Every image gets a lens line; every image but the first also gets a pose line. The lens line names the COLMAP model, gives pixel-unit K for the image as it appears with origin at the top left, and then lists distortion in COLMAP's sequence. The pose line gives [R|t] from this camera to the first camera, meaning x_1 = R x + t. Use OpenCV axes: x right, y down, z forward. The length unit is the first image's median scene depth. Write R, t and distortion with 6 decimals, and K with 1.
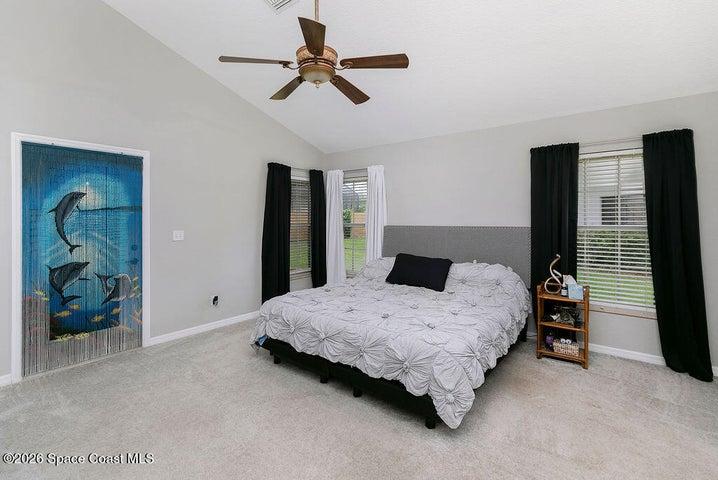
lens RADIAL K [[324.8, 0, 363.7], [0, 324.8, 223.7], [0, 0, 1]] dist [-0.000257, -0.000150]
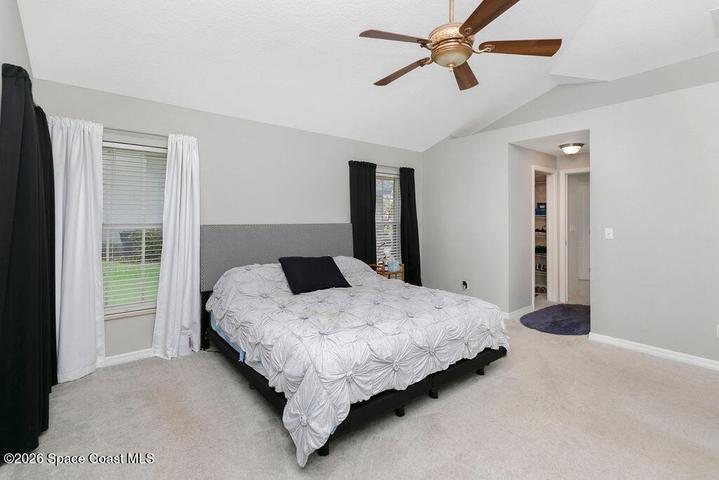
lens RADIAL K [[340.9, 0, 362.4], [0, 340.9, 229.0], [0, 0, 1]] dist [0.000302, -0.000138]
pose [[0.250041, -0.028506, 0.967816, -0.784842], [0.008338, 0.999593, 0.027288, -0.009637], [-0.968199, 0.001246, 0.250177, 0.696181]]
